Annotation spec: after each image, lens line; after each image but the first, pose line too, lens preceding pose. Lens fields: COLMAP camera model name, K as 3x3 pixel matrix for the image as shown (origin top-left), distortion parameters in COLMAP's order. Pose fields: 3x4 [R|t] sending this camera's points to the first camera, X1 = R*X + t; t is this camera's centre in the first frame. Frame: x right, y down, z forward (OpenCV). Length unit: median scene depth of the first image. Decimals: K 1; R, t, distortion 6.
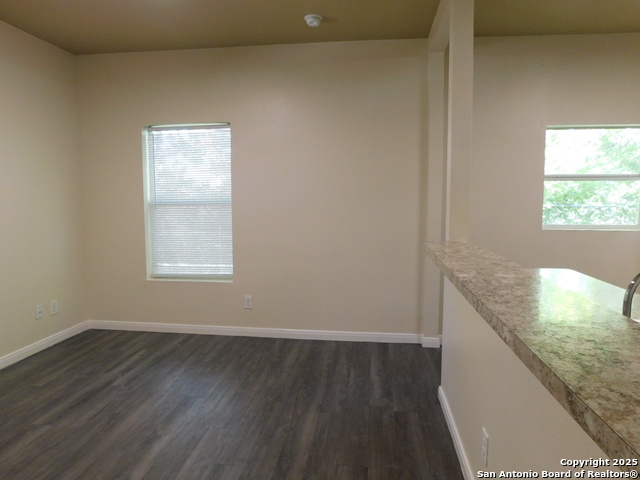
lens RADIAL K [[423.8, 0, 322.1], [0, 423.8, 236.4], [0, 0, 1]] dist [-0.071332, 0.059558]
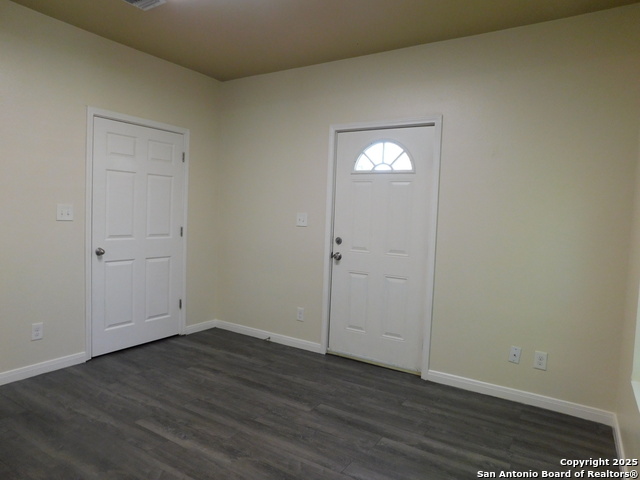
lens RADIAL K [[423.8, 0, 322.1], [0, 423.8, 236.4], [0, 0, 1]] dist [-0.071332, 0.059558]
pose [[-0.433342, 0.033510, -0.900606, 0.268364], [-0.123557, 0.987663, 0.096201, -0.098914], [0.892720, 0.152964, -0.423855, 1.122534]]
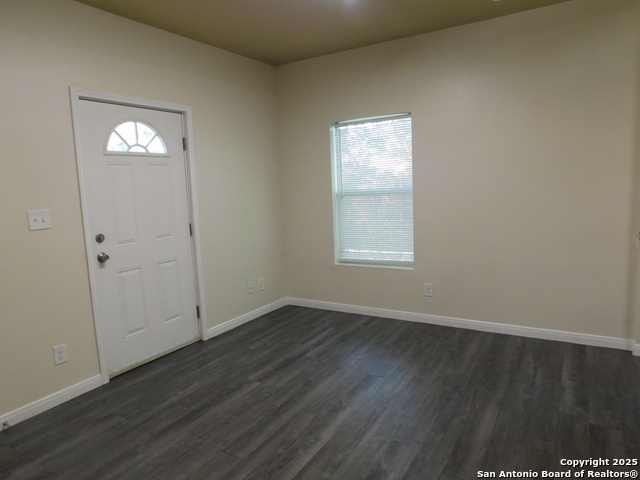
lens RADIAL K [[423.8, 0, 322.1], [0, 423.8, 236.4], [0, 0, 1]] dist [-0.071332, 0.059558]
pose [[0.910395, 0.012471, -0.413553, 0.010779], [0.003107, 0.999311, 0.036976, -0.012759], [0.413729, -0.034948, 0.909729, -0.022851]]
